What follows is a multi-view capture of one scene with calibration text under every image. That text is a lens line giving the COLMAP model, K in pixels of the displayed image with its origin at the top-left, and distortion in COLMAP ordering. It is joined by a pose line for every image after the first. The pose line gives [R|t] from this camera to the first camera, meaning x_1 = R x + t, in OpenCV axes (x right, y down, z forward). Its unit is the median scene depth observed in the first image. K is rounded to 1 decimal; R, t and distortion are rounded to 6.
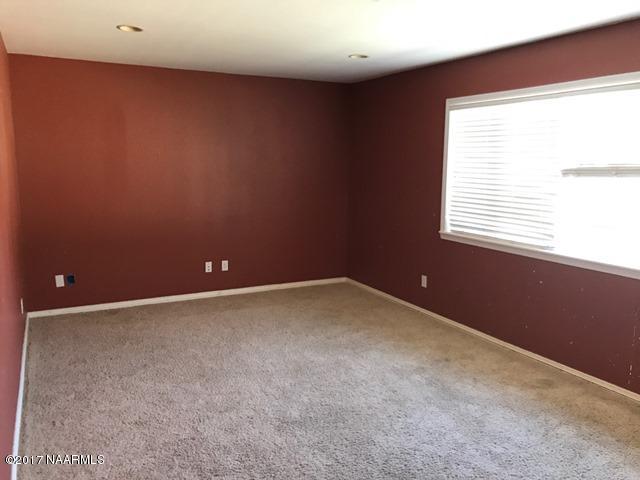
lens RADIAL K [[528.6, 0, 318.3], [0, 528.6, 239.9], [0, 0, 1]] dist [0.050456, -0.046012]
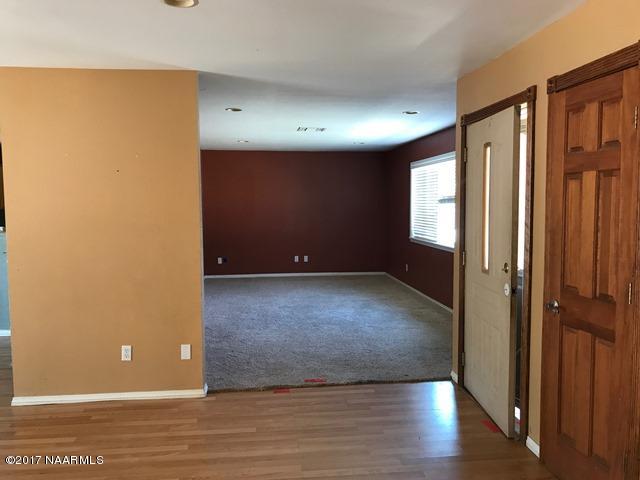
lens RADIAL K [[513.7, 0, 320.1], [0, 513.7, 238.0], [0, 0, 1]] dist [0.091293, -0.122104]
pose [[0.937746, 0.012318, -0.347102, 0.544251], [-0.040593, 0.996409, -0.074306, 0.125214], [0.344941, 0.083770, 0.934879, -0.686103]]
